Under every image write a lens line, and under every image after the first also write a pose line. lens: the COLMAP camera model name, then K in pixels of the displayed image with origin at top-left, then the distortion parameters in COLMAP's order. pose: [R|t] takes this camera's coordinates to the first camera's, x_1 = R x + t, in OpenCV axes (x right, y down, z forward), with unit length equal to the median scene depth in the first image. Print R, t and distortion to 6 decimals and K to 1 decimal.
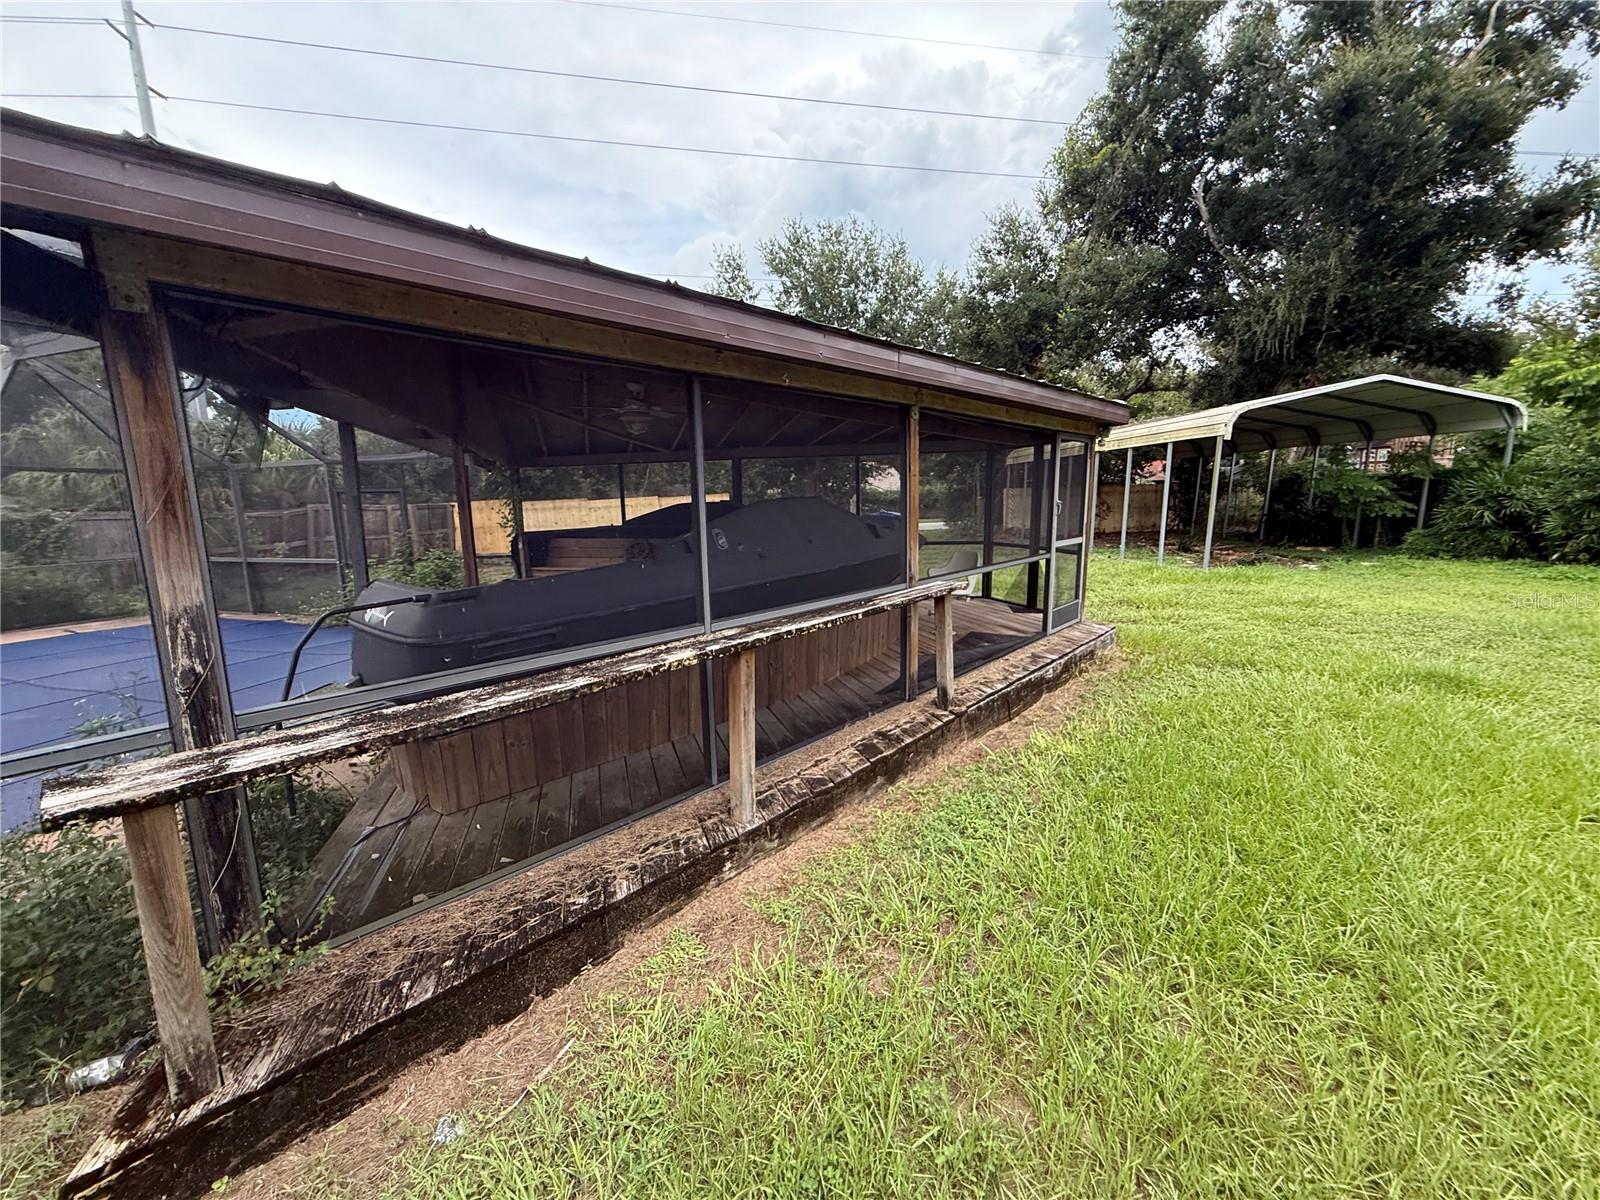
lens RADIAL K [[634.8, 0, 800.0], [0, 634.8, 600.0], [0, 0, 1]] dist [-0.003117, -0.000206]
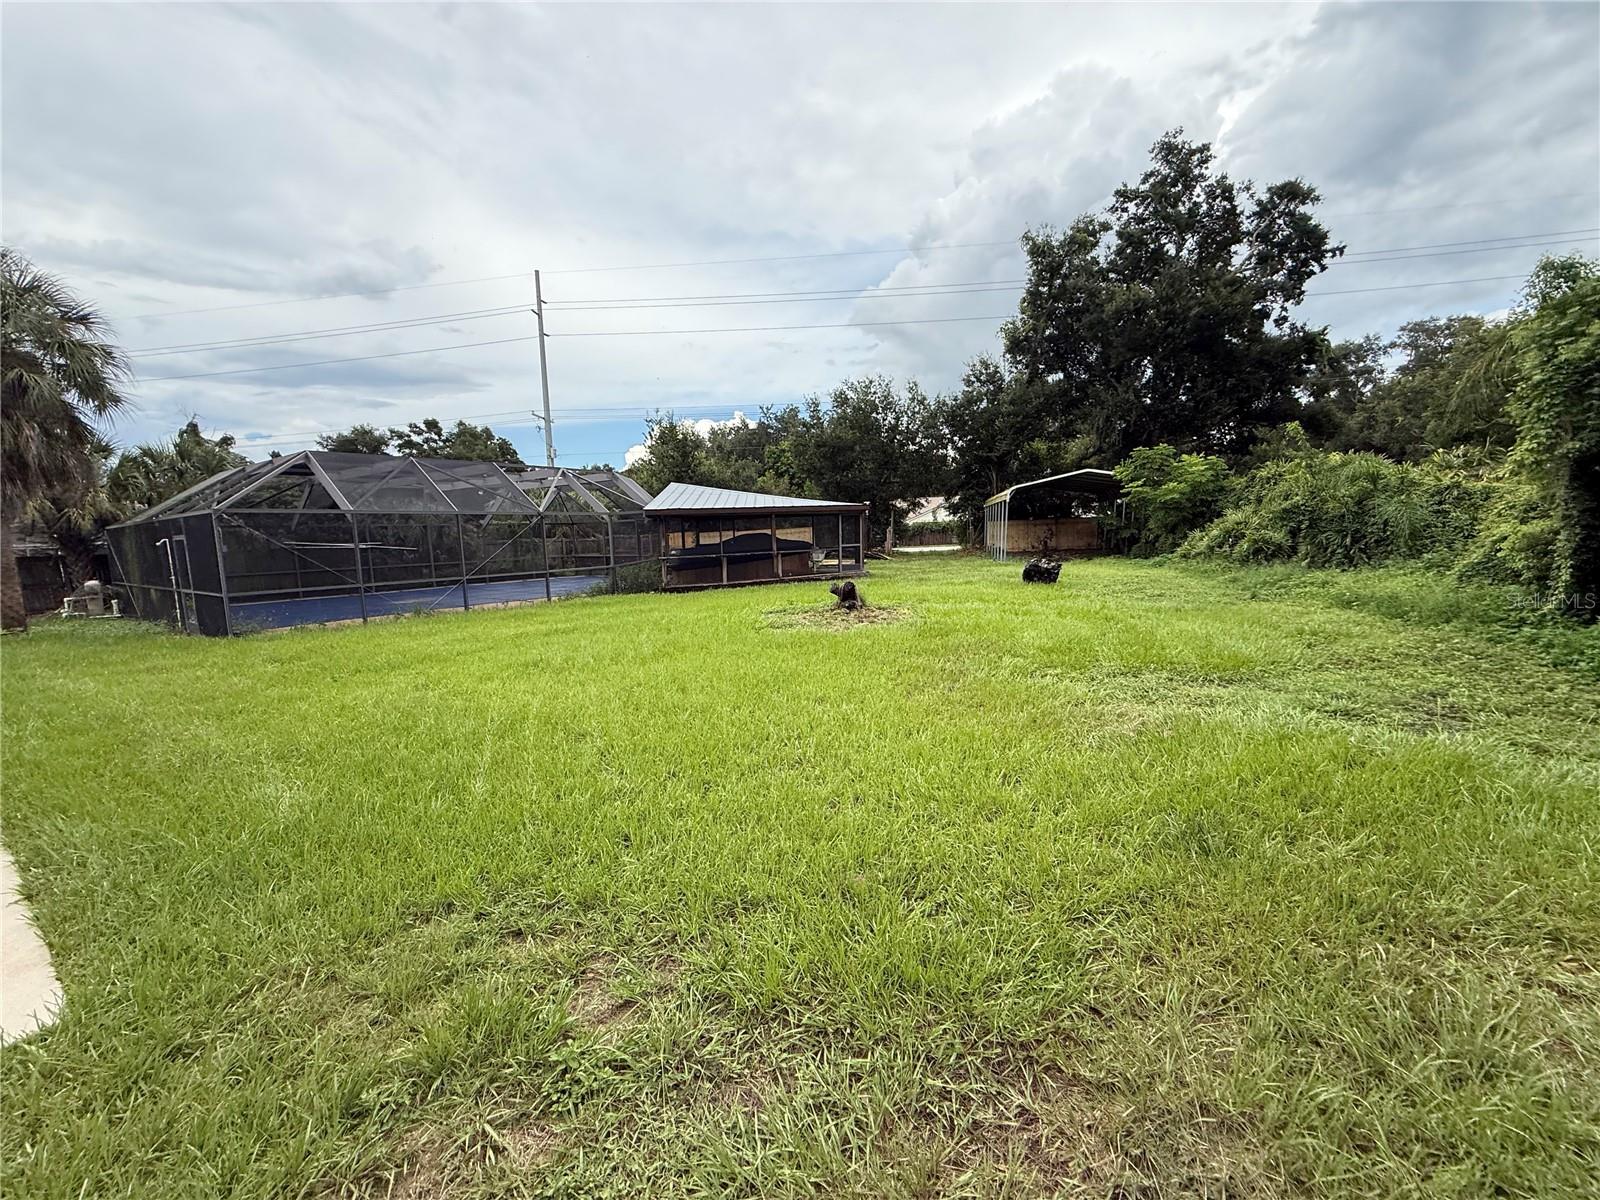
lens RADIAL K [[634.8, 0, 800.0], [0, 634.8, 600.0], [0, 0, 1]] dist [-0.003117, -0.000206]
pose [[0.965233, 0.028865, -0.259791, 0.413243], [-0.040661, 0.998366, -0.040147, 0.136117], [0.258208, 0.049315, 0.964830, -0.880955]]
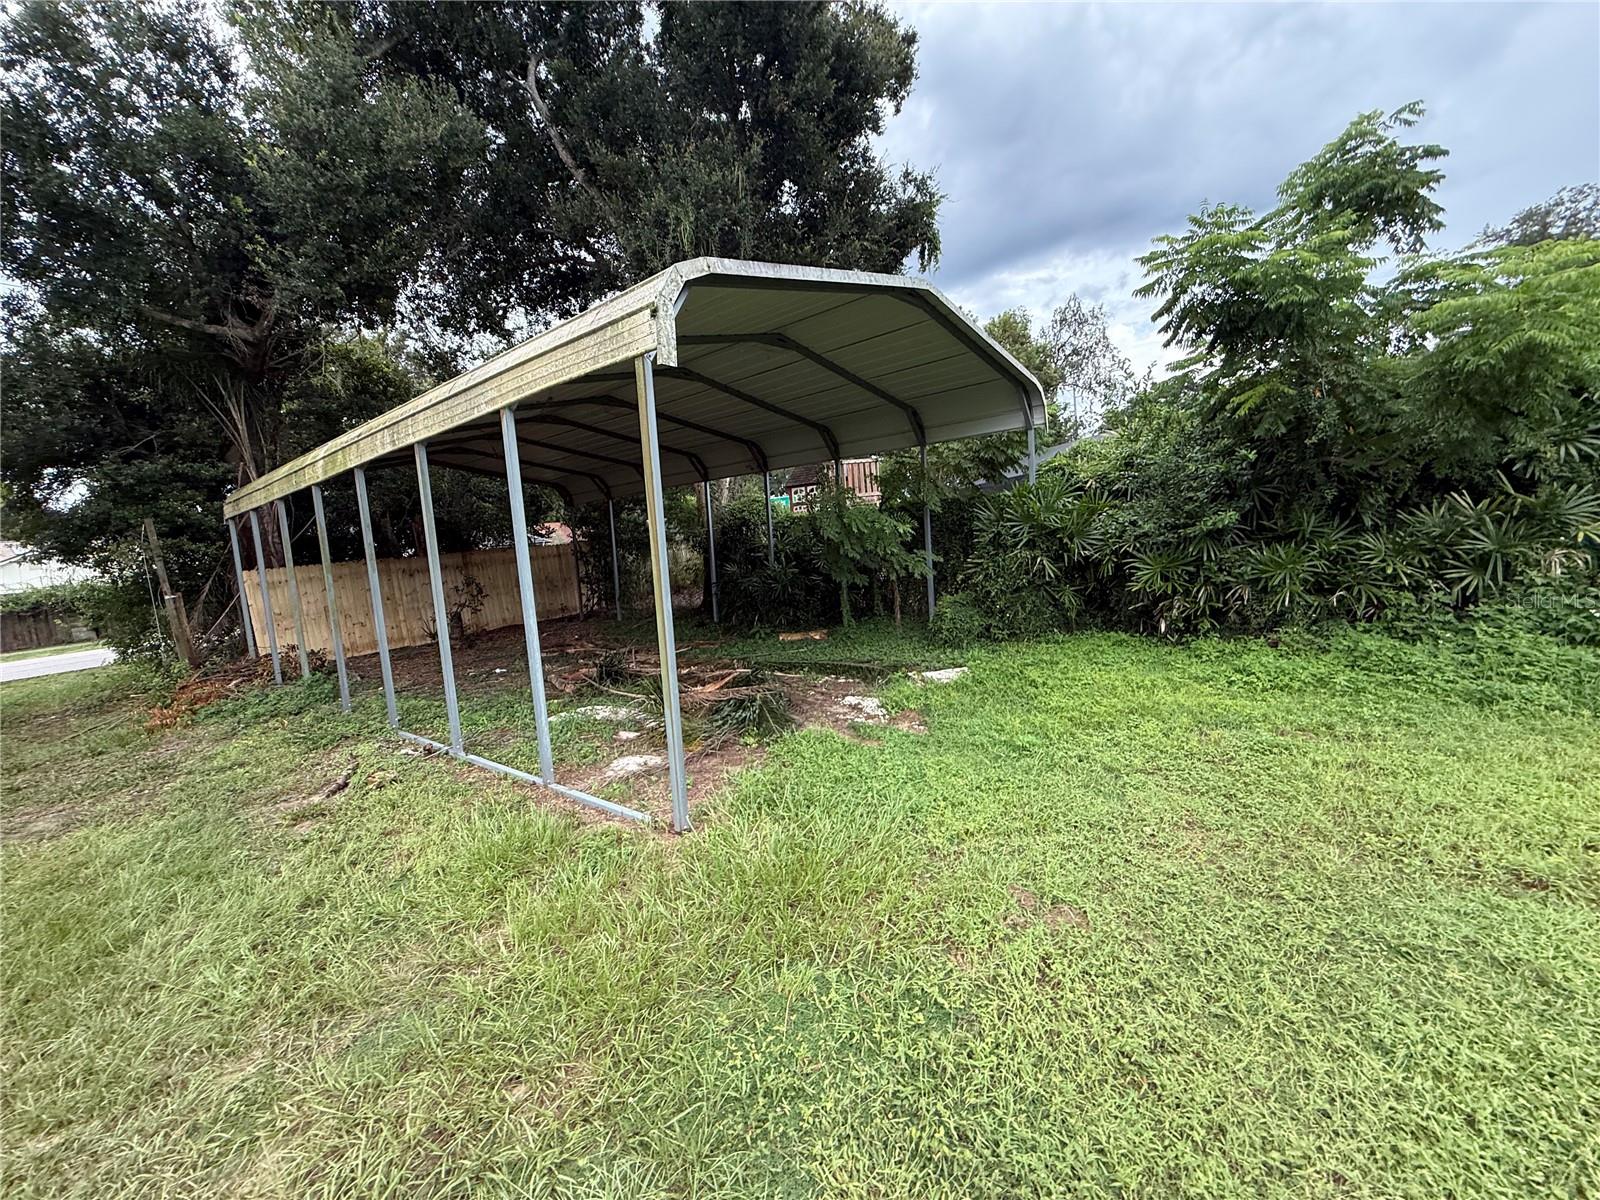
lens RADIAL K [[634.8, 0, 800.0], [0, 634.8, 600.0], [0, 0, 1]] dist [-0.003117, -0.000206]
pose [[0.673623, -0.118204, 0.729562, 0.367854], [0.188167, 0.982028, -0.014631, -0.103653], [-0.714721, 0.147135, 0.683759, 0.576169]]
